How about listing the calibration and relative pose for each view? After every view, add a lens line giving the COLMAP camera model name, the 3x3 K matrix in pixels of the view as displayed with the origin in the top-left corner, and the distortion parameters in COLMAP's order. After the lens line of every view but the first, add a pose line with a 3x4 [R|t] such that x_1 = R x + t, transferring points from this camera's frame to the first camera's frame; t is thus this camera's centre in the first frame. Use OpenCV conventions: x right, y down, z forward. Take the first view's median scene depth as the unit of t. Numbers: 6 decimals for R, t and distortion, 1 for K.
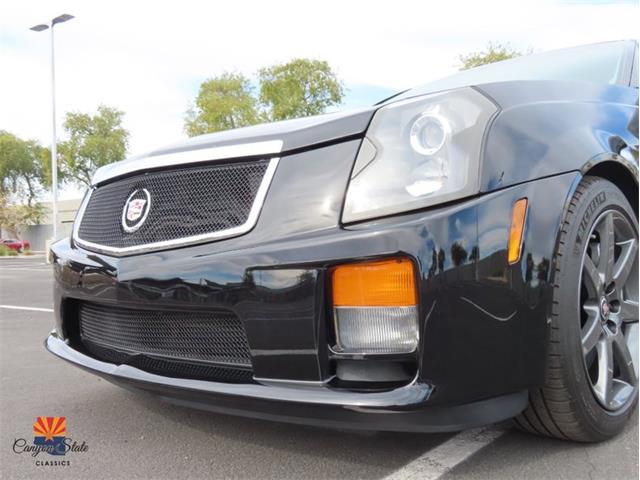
lens RADIAL K [[630.8, 0, 329.2], [0, 630.8, 239.8], [0, 0, 1]] dist [-0.010801, -0.009125]
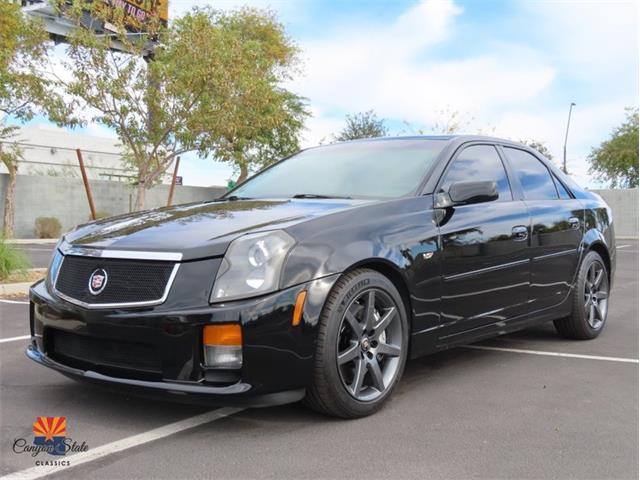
lens RADIAL K [[779.7, 0, 320.0], [0, 779.7, 240.0], [0, 0, 1]] dist [-0.011918, -0.013196]
pose [[0.997501, 0.032134, 0.062920, 0.187534], [-0.033966, 0.999023, 0.028266, -0.277959], [-0.061950, -0.030333, 0.997618, -1.338687]]
